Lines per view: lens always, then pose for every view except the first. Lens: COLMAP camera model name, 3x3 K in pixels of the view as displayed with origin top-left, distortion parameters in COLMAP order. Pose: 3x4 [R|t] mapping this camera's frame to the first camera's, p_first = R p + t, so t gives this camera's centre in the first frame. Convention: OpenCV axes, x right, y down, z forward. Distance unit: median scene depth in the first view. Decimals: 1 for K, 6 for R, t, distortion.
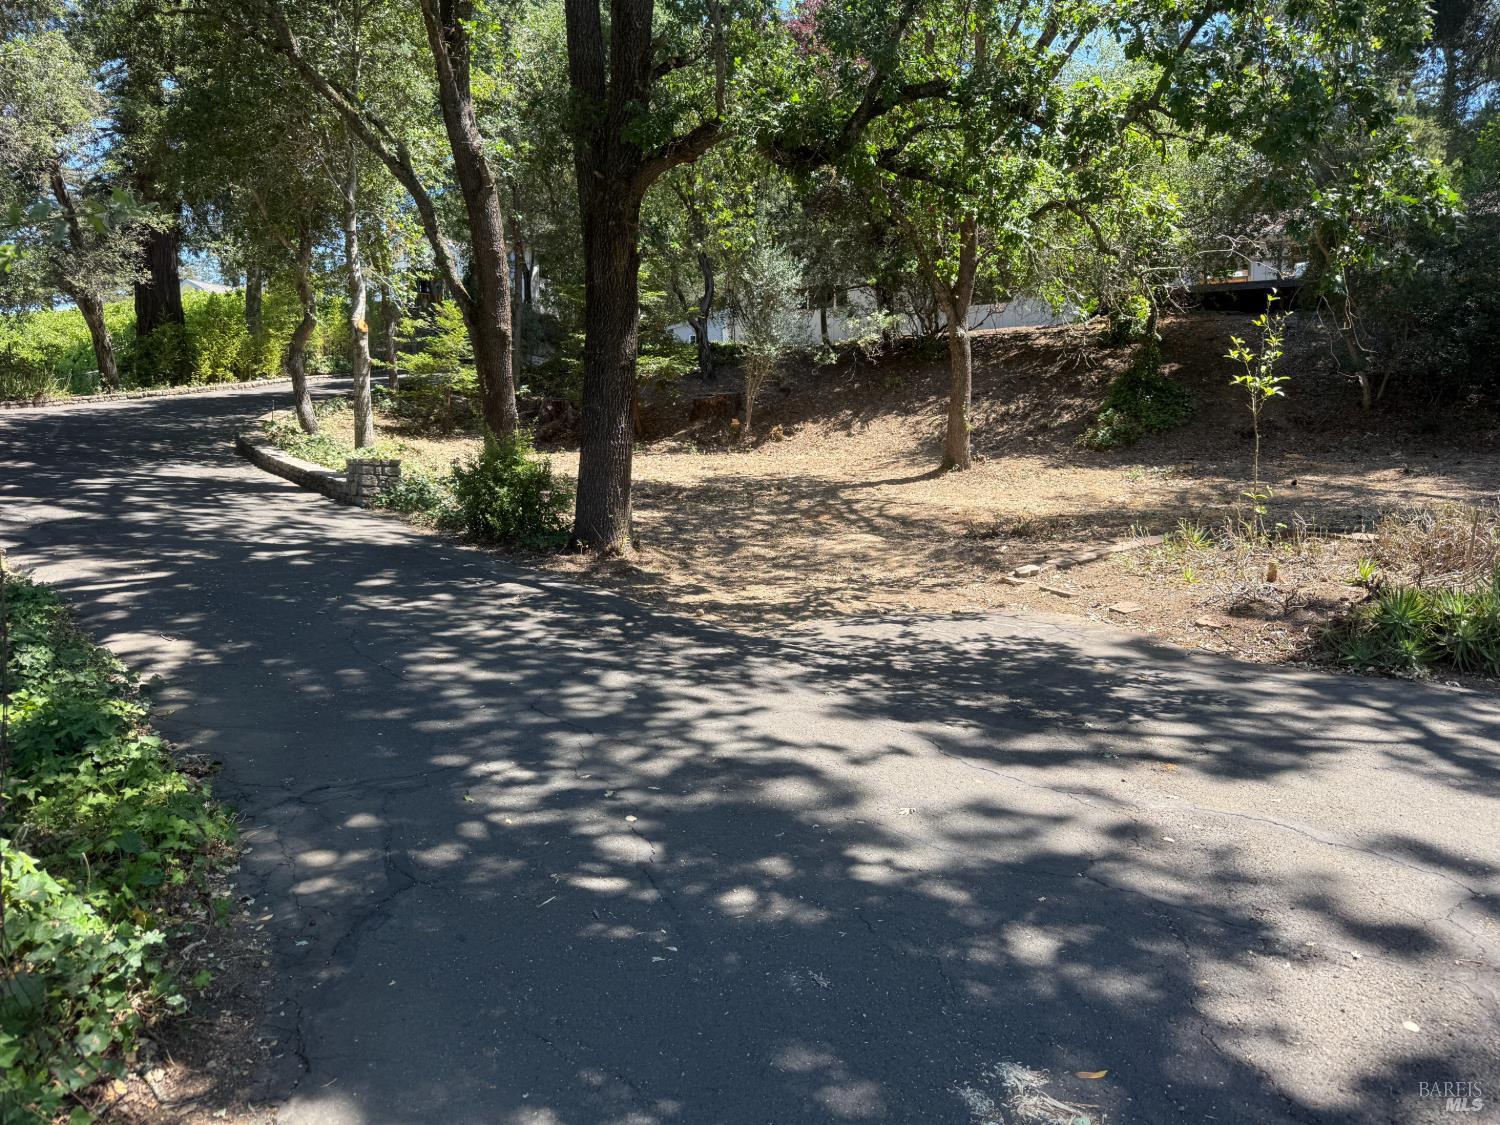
lens RADIAL K [[1054.3, 0, 750.0], [0, 1054.3, 562.5], [0, 0, 1]] dist [0.043034, -0.059225]
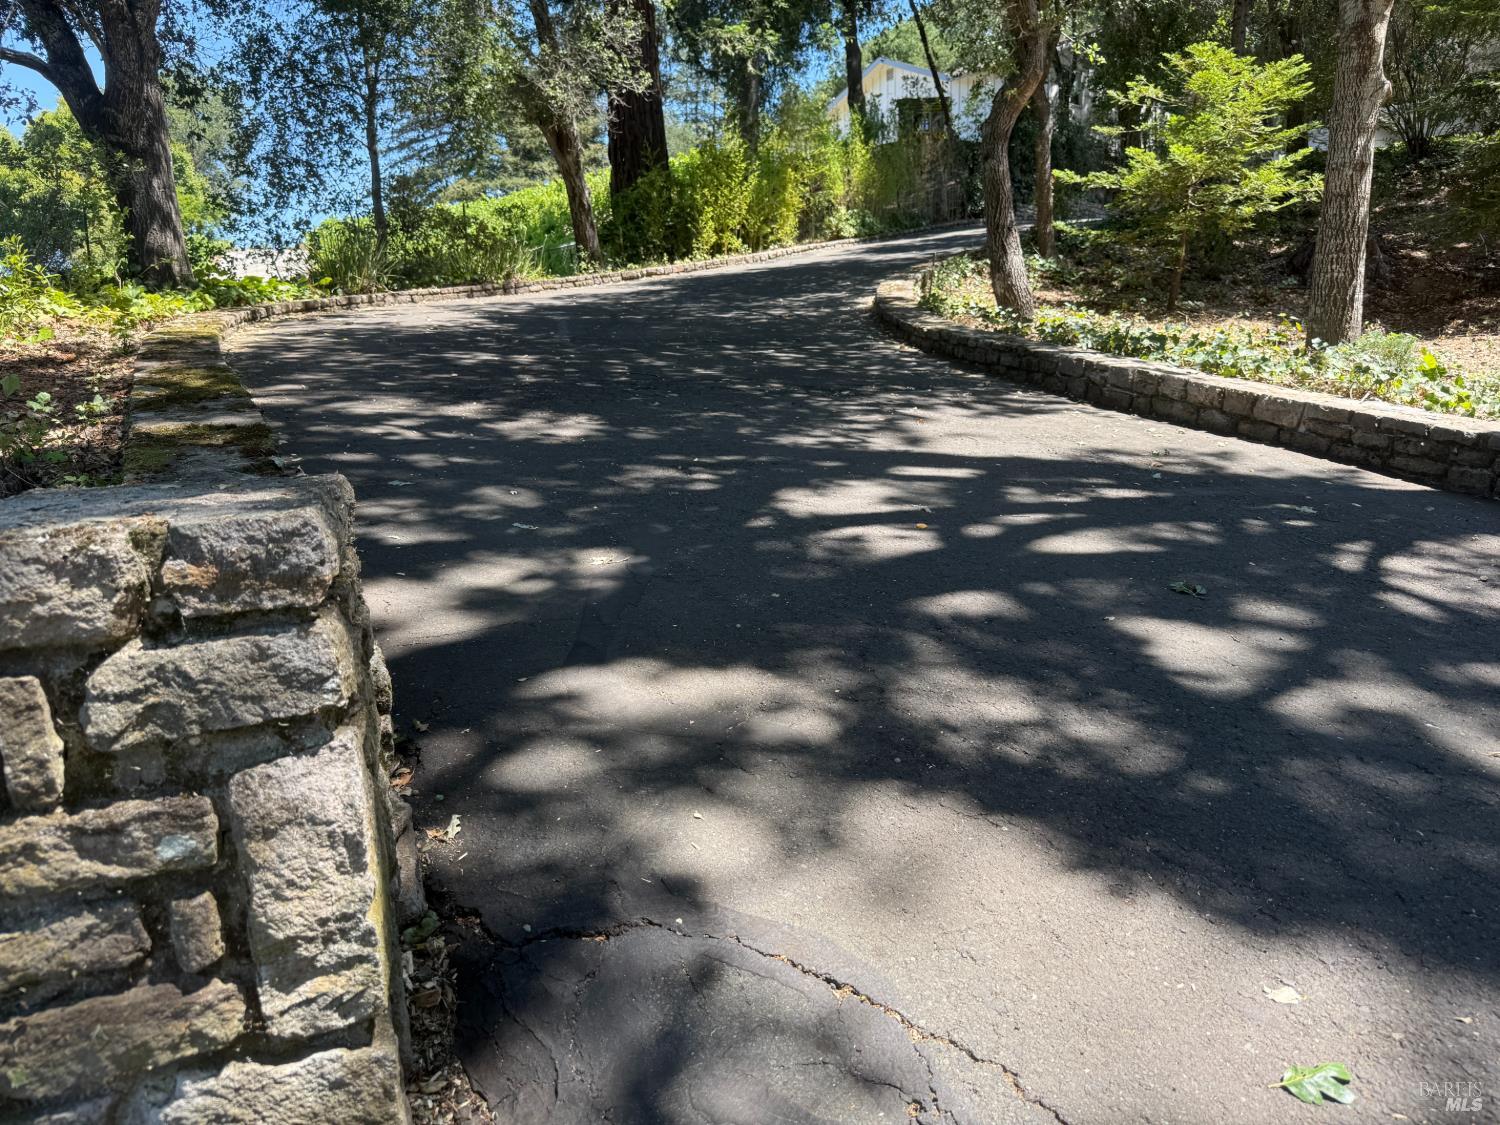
lens RADIAL K [[1054.3, 0, 750.0], [0, 1054.3, 562.5], [0, 0, 1]] dist [0.043034, -0.059225]
pose [[0.945633, 0.033876, -0.323466, -0.275372], [-0.000854, 0.994816, 0.101689, -0.044899], [0.325233, -0.095884, 0.940760, 0.371800]]
